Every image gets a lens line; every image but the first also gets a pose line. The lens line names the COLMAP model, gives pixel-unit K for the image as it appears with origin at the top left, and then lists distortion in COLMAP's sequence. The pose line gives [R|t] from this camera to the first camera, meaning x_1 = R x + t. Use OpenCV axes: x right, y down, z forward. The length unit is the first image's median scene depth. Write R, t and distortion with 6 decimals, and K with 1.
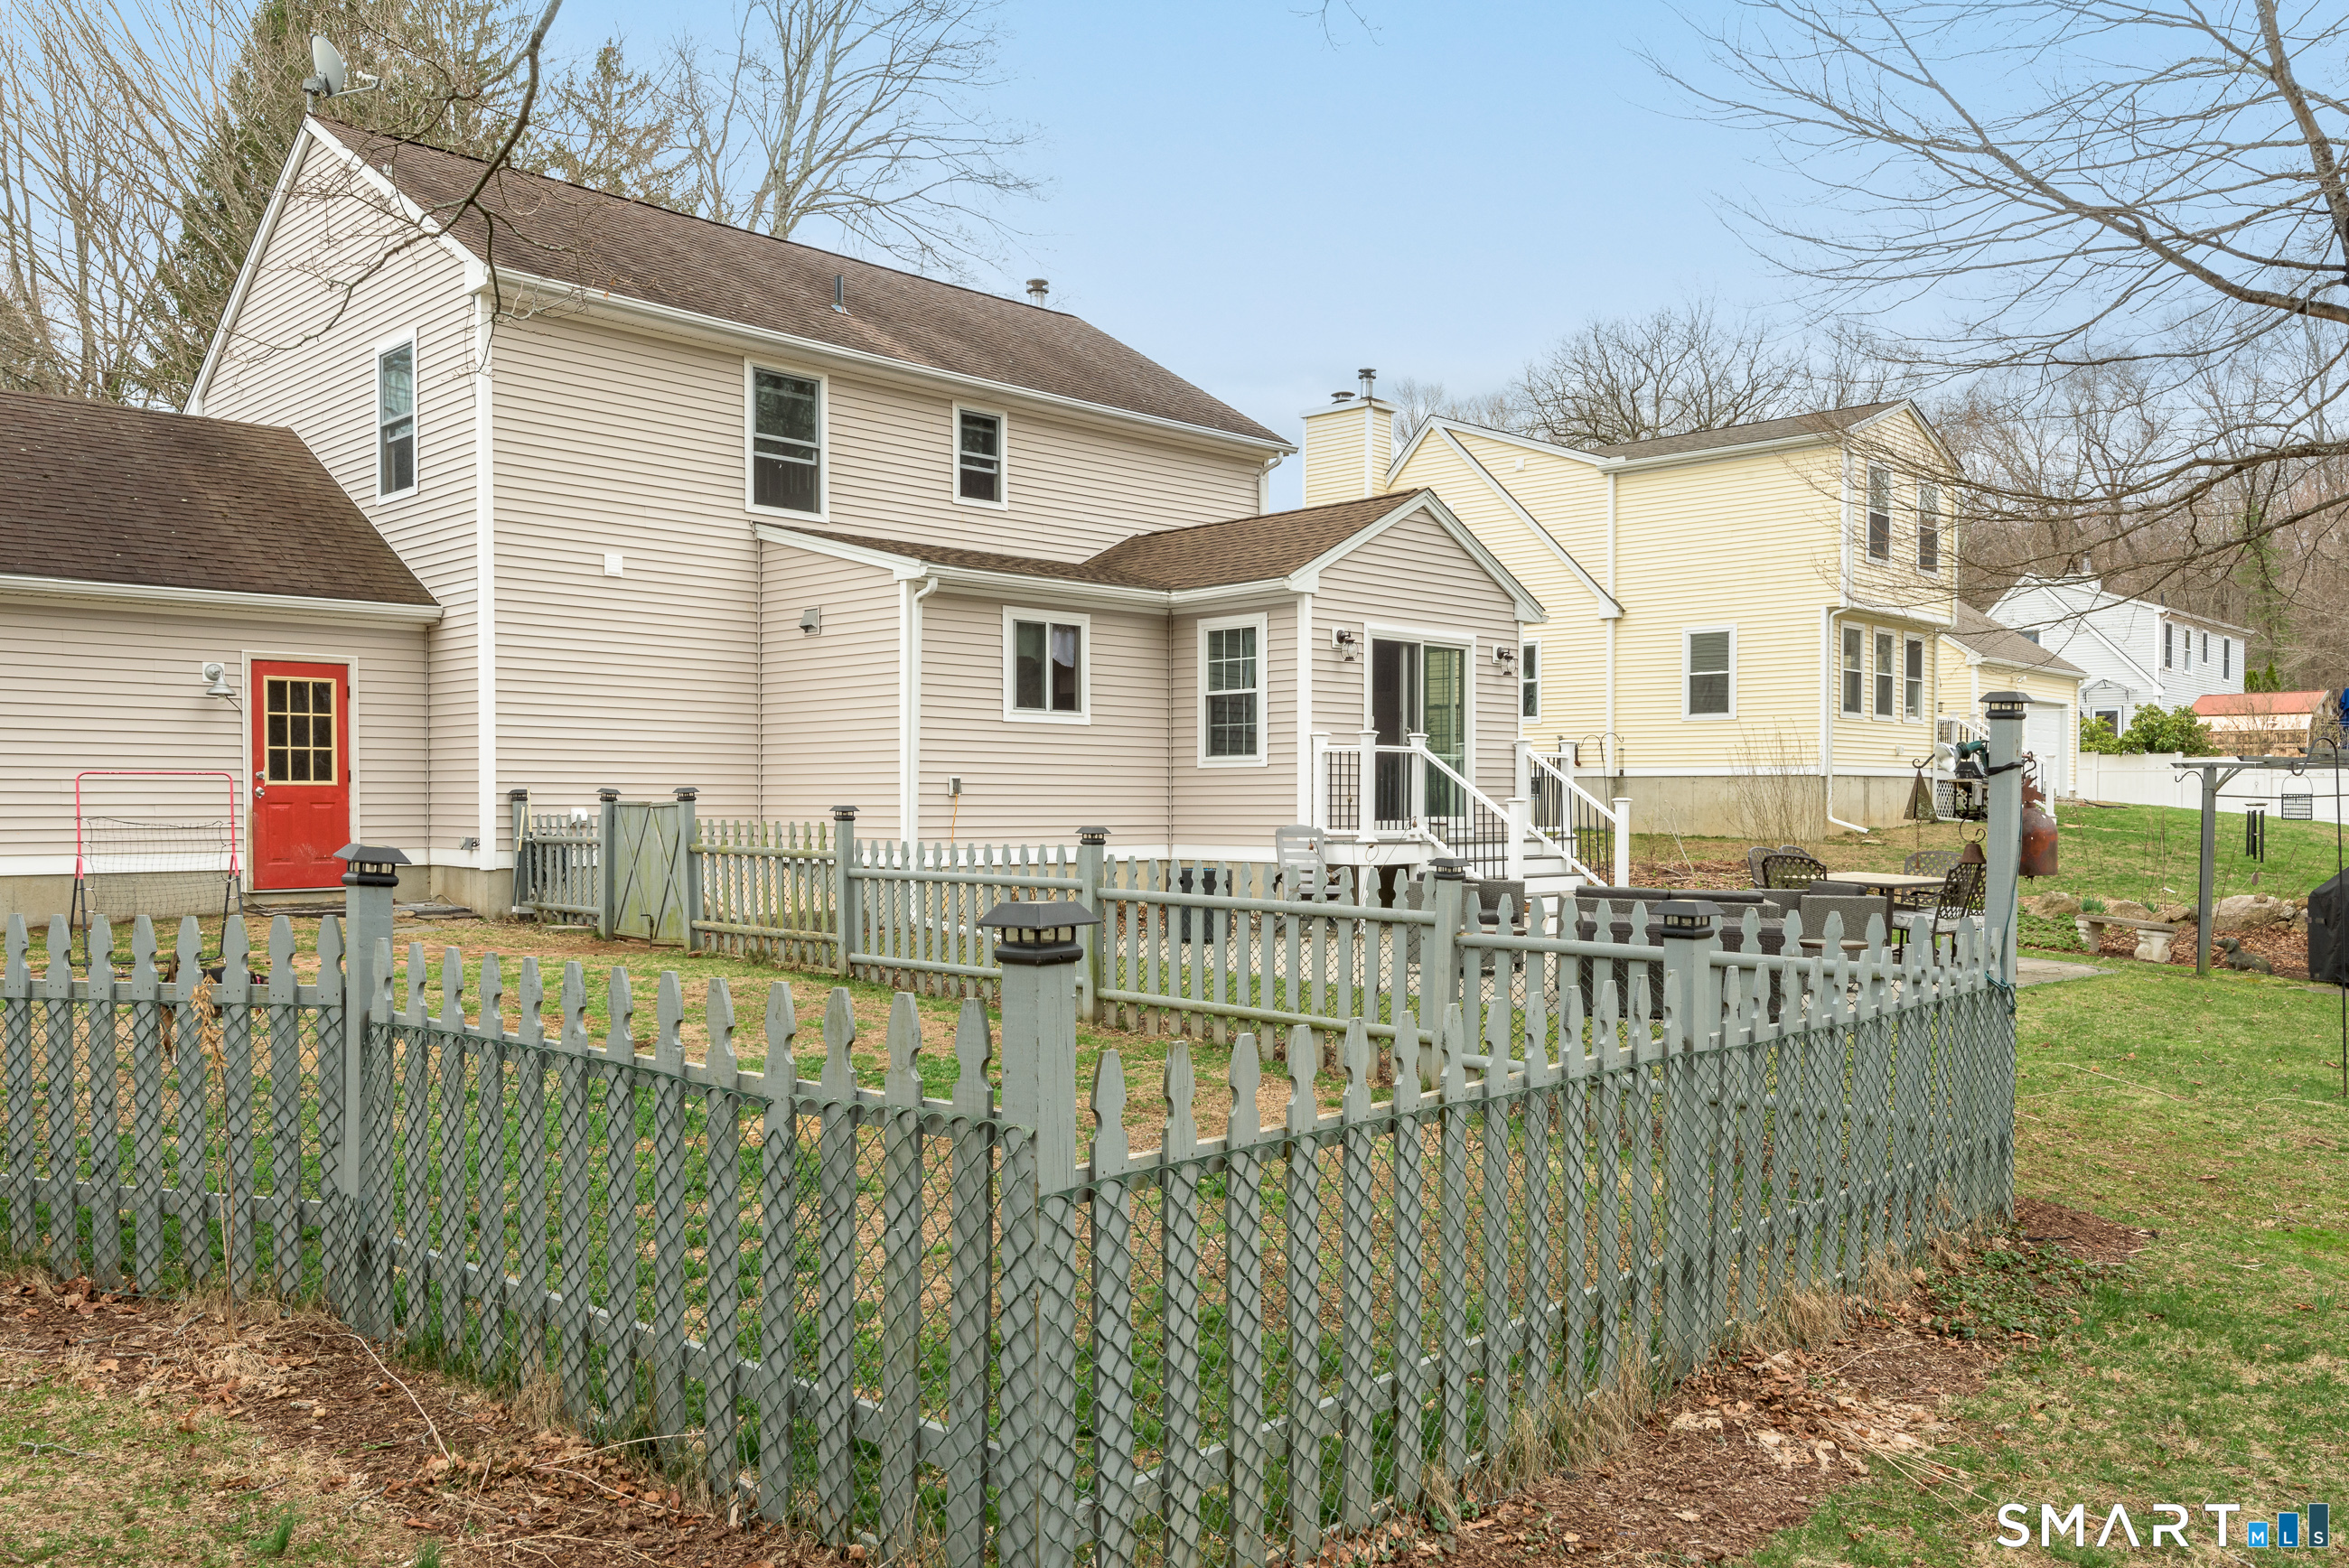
lens RADIAL K [[1706.2, 0, 1174.5], [0, 1706.2, 784.0], [0, 0, 1]] dist [0.004565, -0.000020]
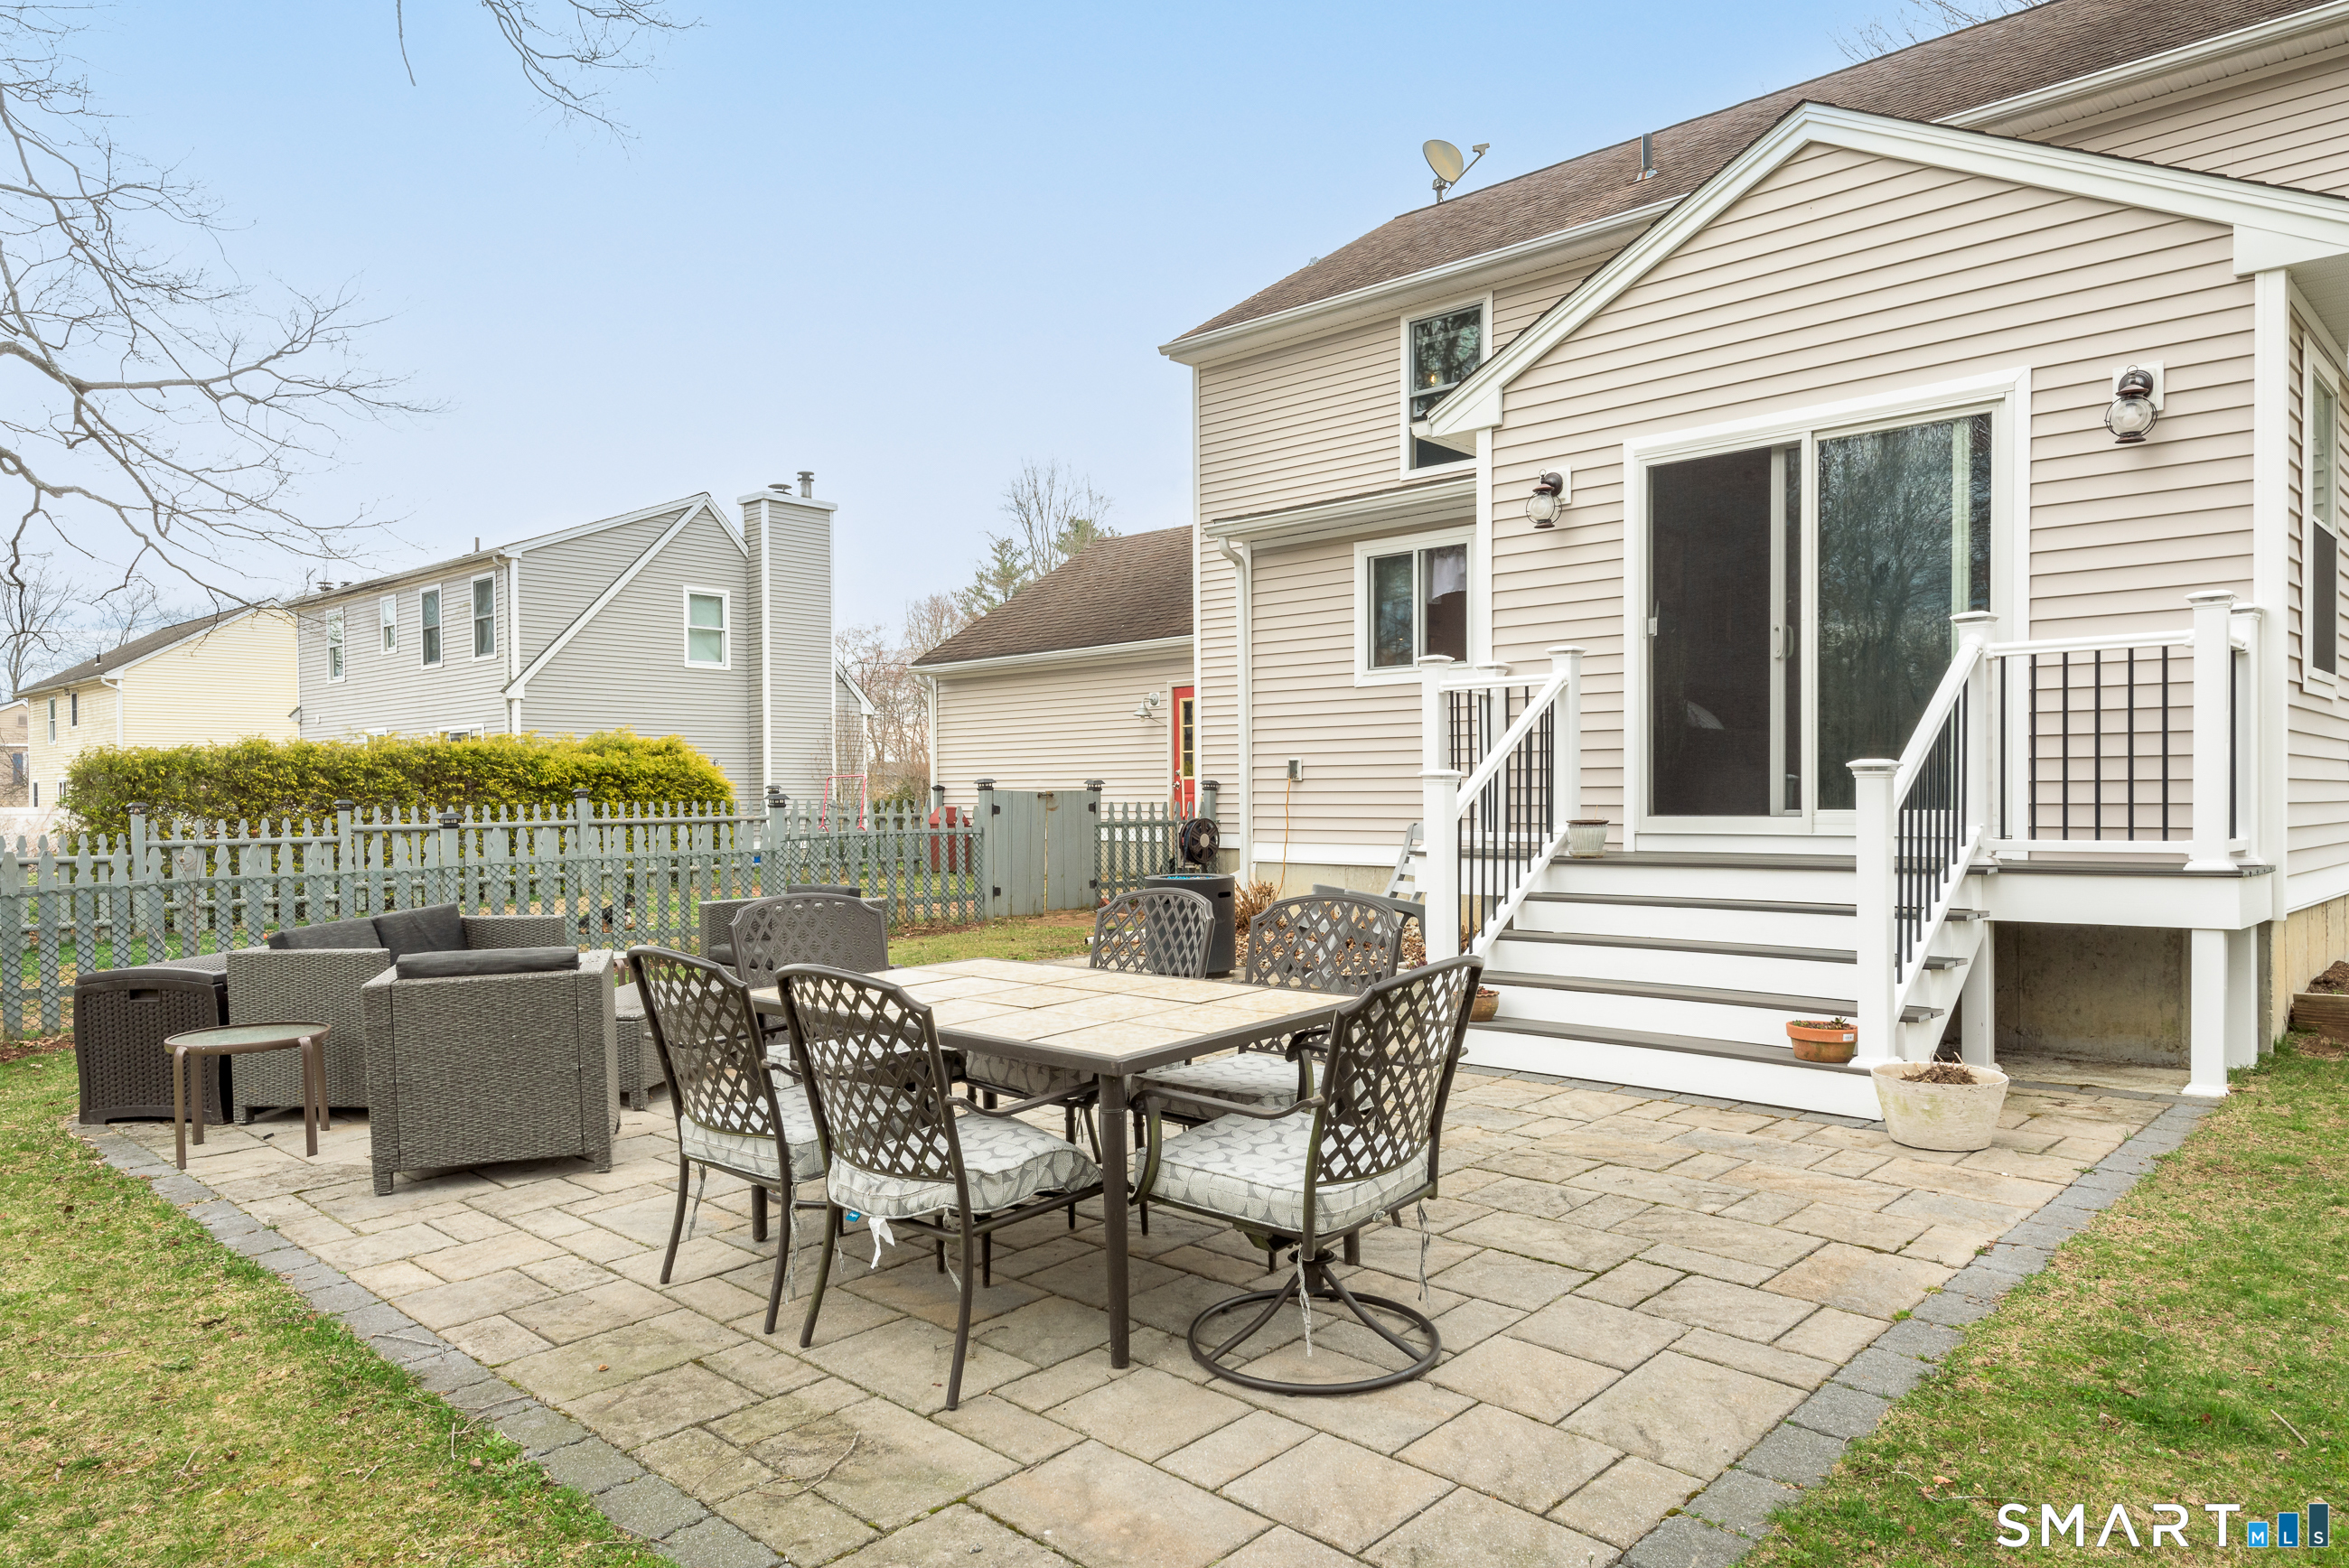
lens RADIAL K [[1515.0, 0, 1175.6], [0, 1515.0, 810.4], [0, 0, 1]] dist [0.006762, -0.000957]
pose [[0.015256, 0.007265, -0.999857, 0.606041], [0.016013, 0.999844, 0.007509, 0.014646], [0.999755, -0.016126, 0.015137, 0.890355]]
